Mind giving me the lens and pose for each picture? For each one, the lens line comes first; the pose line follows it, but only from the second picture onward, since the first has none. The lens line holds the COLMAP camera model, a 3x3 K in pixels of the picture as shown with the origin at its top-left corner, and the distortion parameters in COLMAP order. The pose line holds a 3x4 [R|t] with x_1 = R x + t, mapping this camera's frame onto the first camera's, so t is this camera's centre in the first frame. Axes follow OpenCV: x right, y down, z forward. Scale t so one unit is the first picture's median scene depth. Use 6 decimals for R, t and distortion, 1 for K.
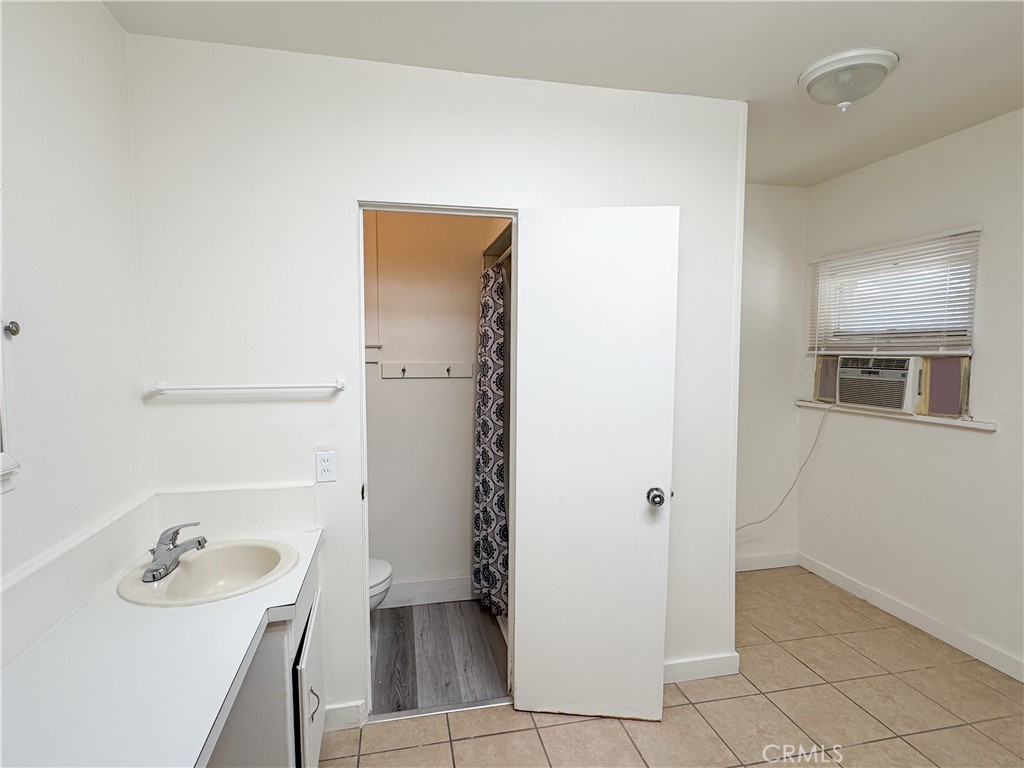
lens RADIAL K [[540.5, 0, 512.0], [0, 540.5, 384.0], [0, 0, 1]] dist [0.011924, 0.000637]
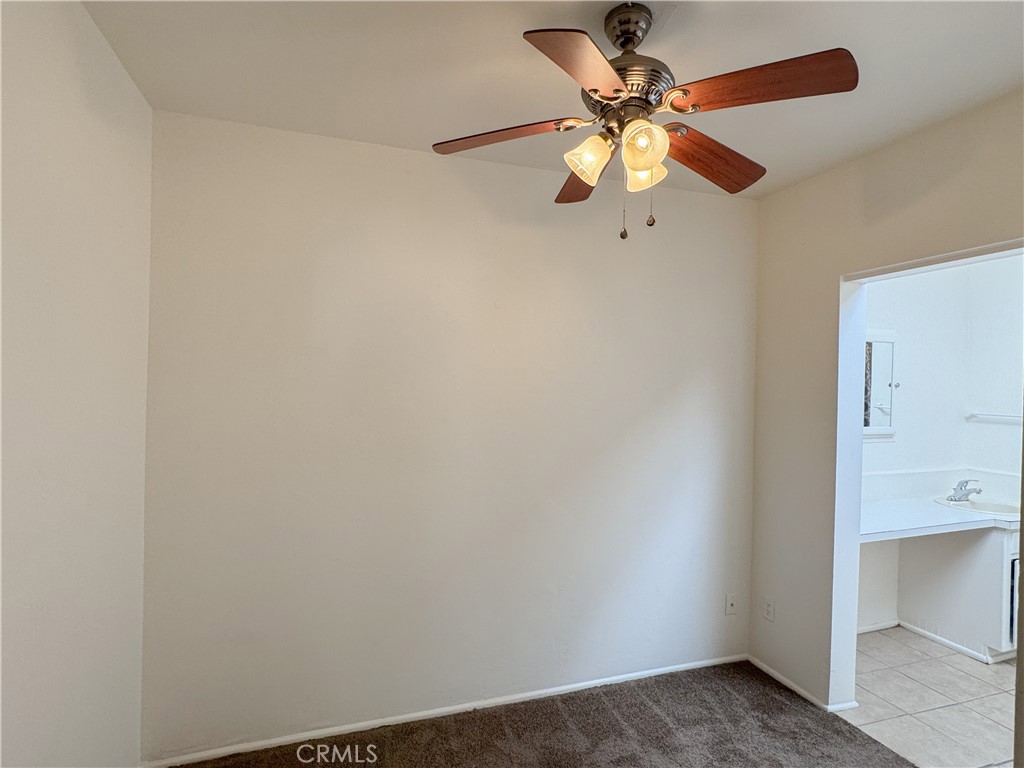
lens RADIAL K [[540.5, 0, 512.0], [0, 540.5, 384.0], [0, 0, 1]] dist [0.011924, 0.000637]
pose [[0.088743, 0.000303, -0.996054, 1.126561], [-0.084663, 0.996383, -0.007240, 0.054704], [0.992450, 0.084971, 0.088448, -0.804603]]
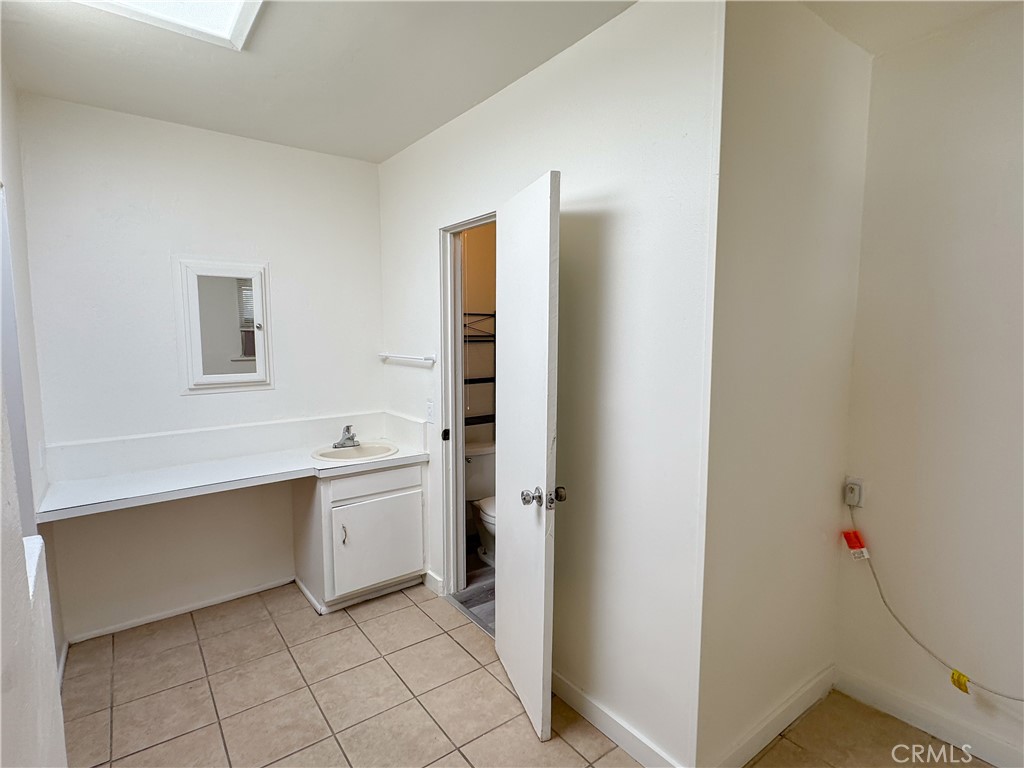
lens RADIAL K [[540.5, 0, 512.0], [0, 540.5, 384.0], [0, 0, 1]] dist [0.011924, 0.000637]
pose [[0.386658, 0.089225, -0.917897, 1.215985], [-0.060242, 0.995627, 0.071404, -0.052497], [0.920253, 0.027687, 0.390342, 0.671343]]
